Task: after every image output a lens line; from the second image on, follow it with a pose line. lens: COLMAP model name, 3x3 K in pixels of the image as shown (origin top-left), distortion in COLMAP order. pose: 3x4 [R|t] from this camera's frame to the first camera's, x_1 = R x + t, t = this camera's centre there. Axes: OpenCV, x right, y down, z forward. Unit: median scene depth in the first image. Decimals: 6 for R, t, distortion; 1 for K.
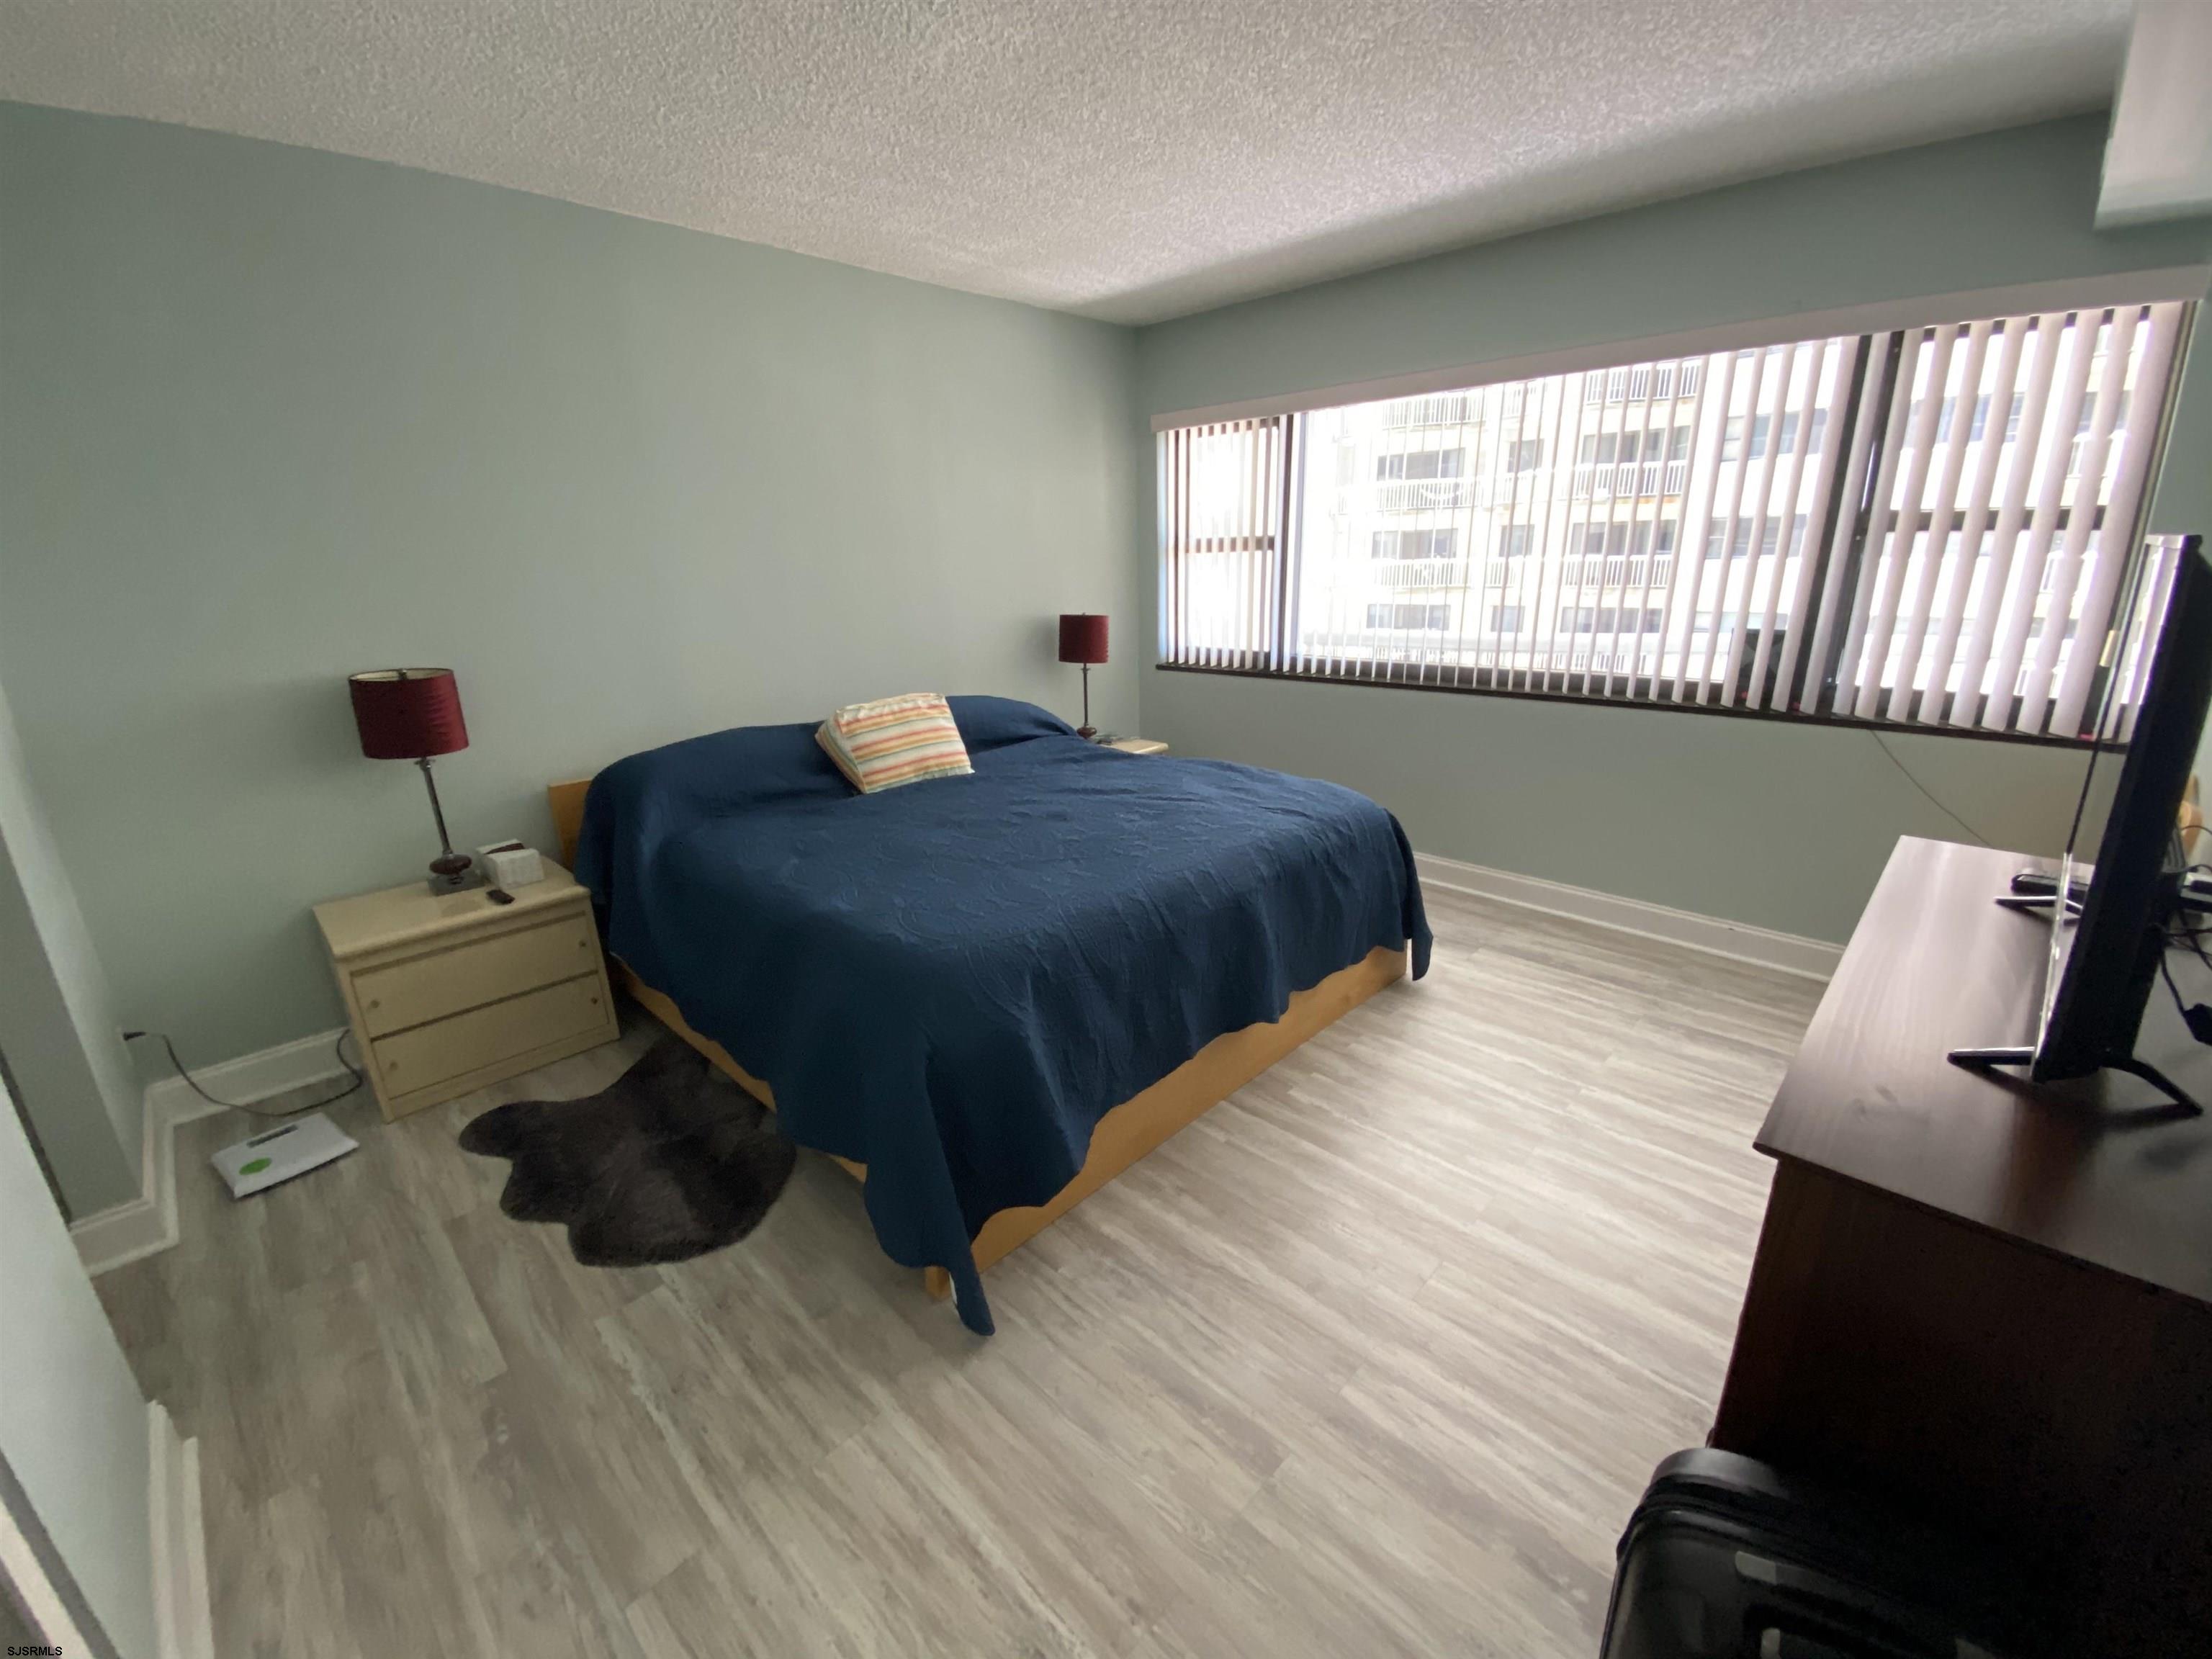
lens RADIAL K [[898.6, 0, 1103.0], [0, 898.6, 816.3], [0, 0, 1]] dist [-0.002476, -0.012558]
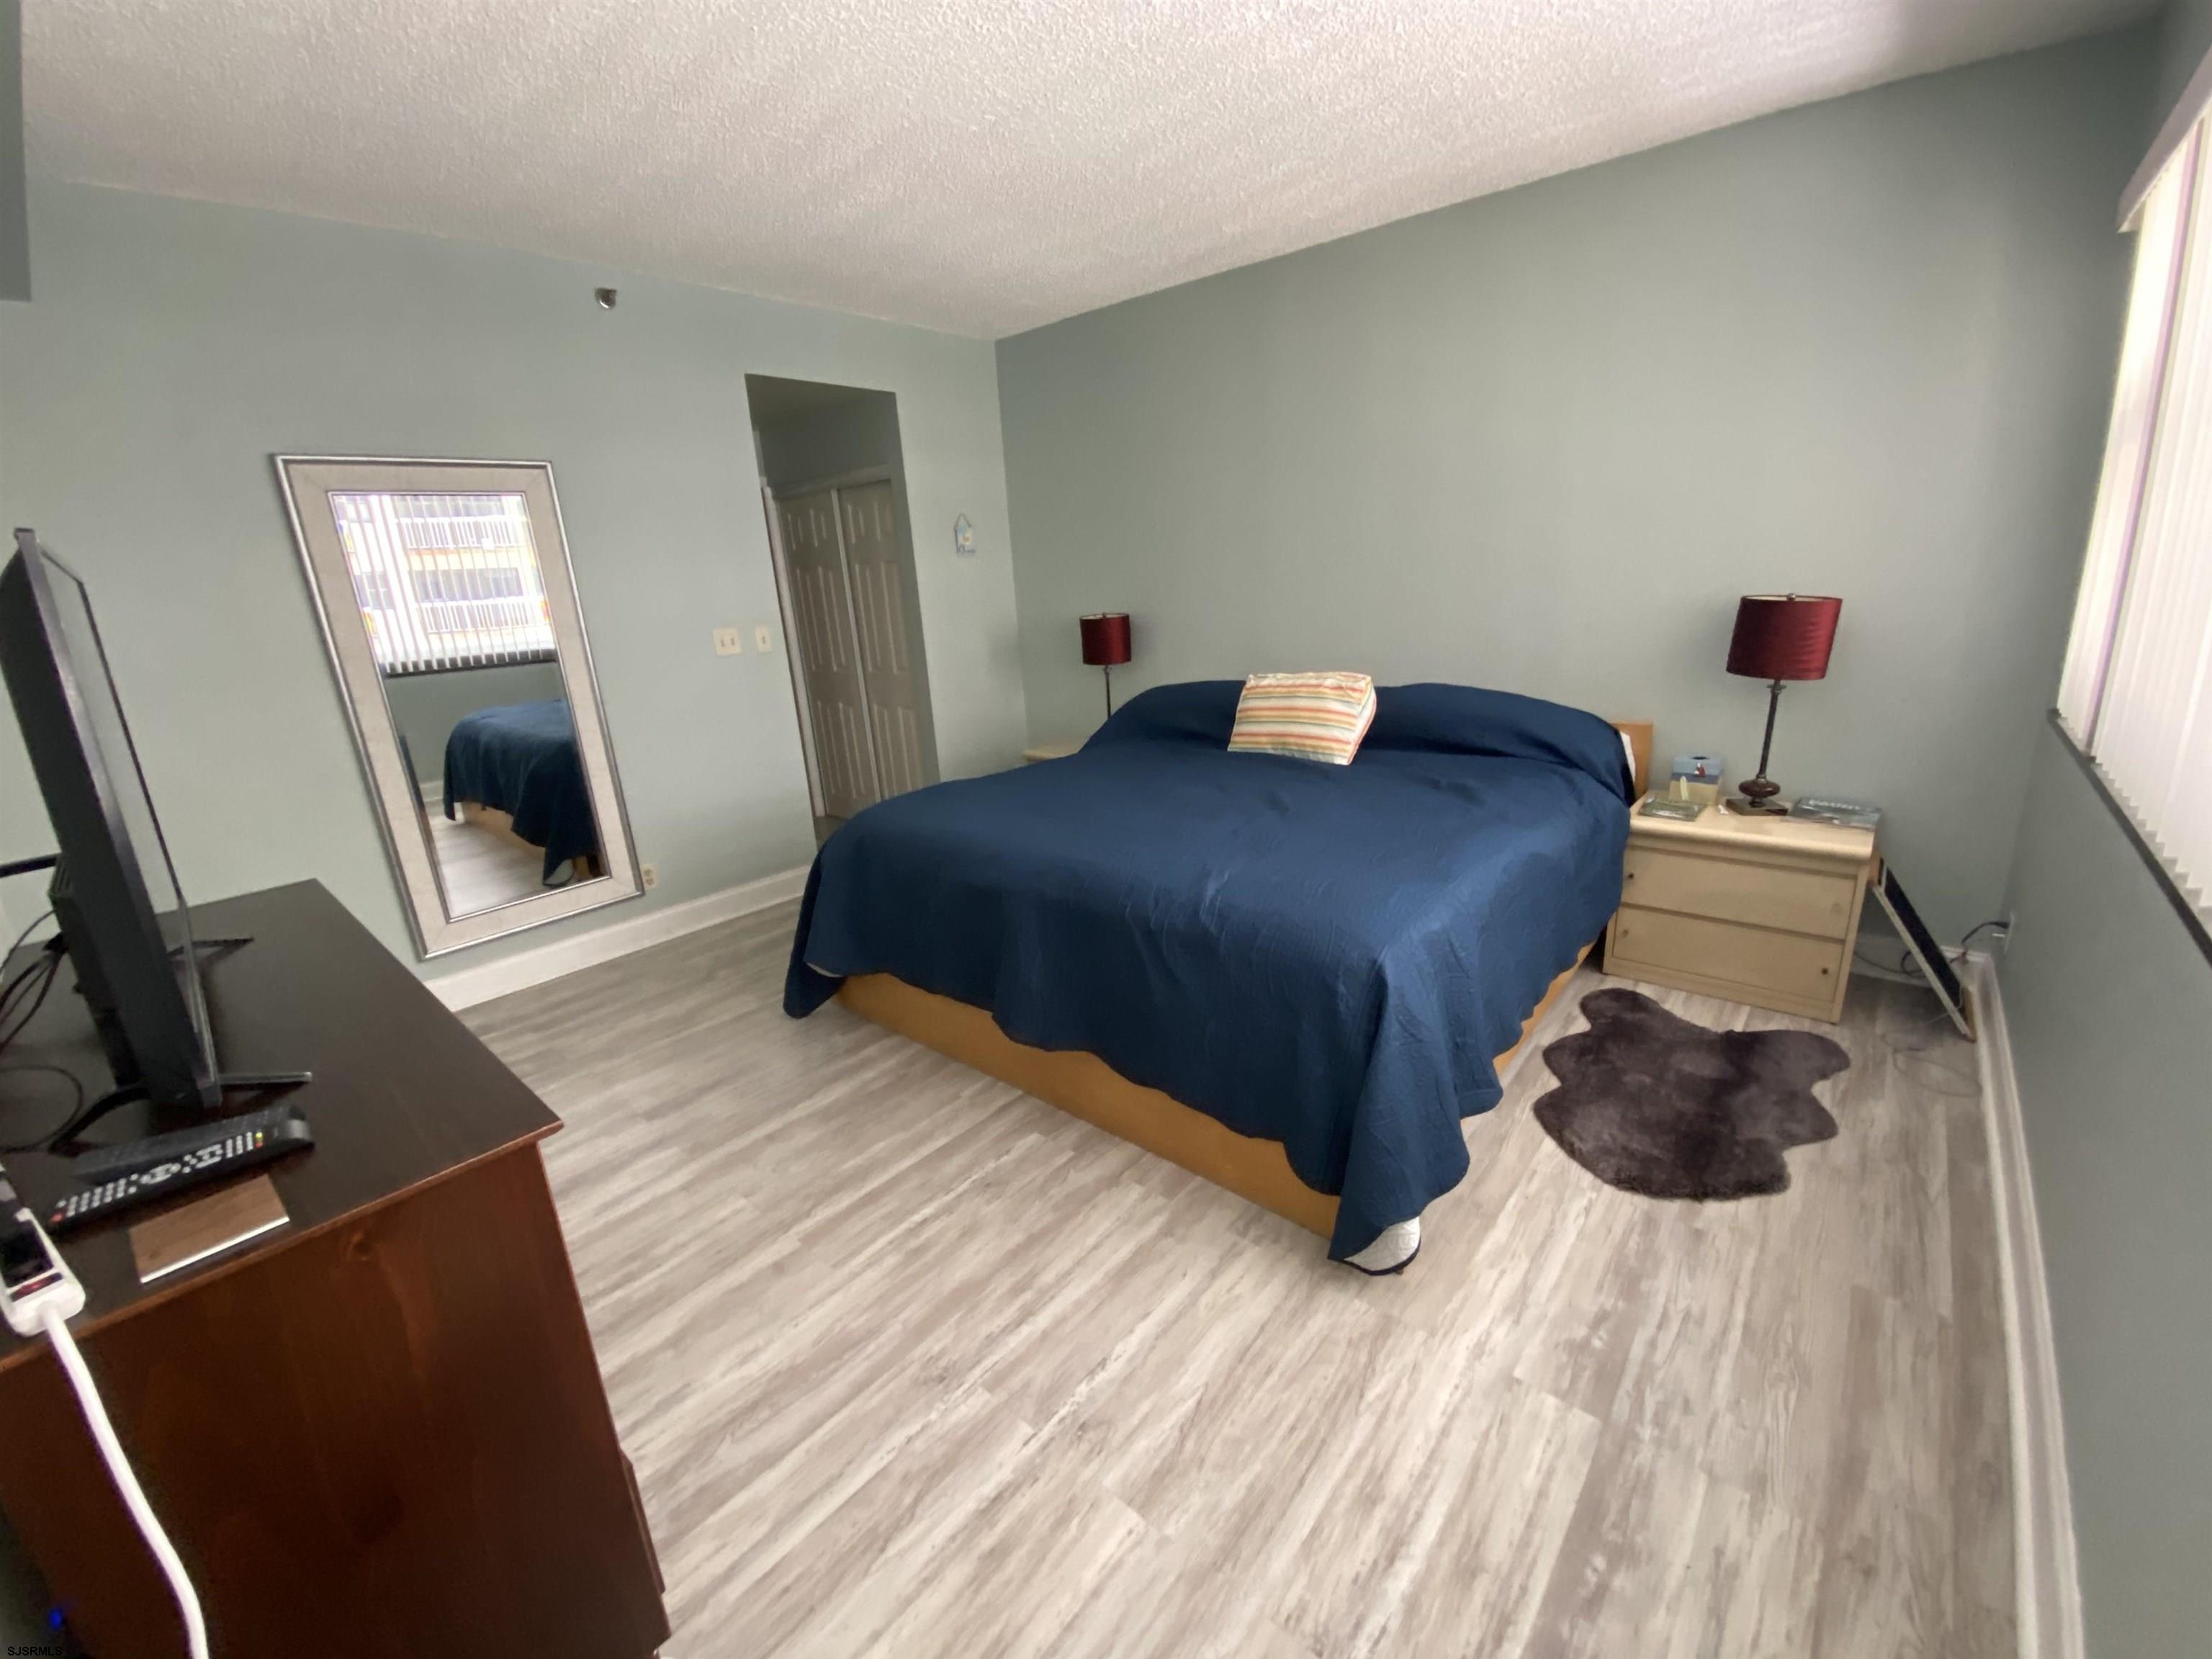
lens RADIAL K [[898.6, 0, 1101.6], [0, 898.6, 829.7], [0, 0, 1]] dist [-0.002476, -0.012558]
pose [[0.055130, 0.282740, -0.957611, 0.882459], [-0.228700, 0.937148, 0.263532, -0.205629], [0.971935, 0.204477, 0.116327, 0.801440]]
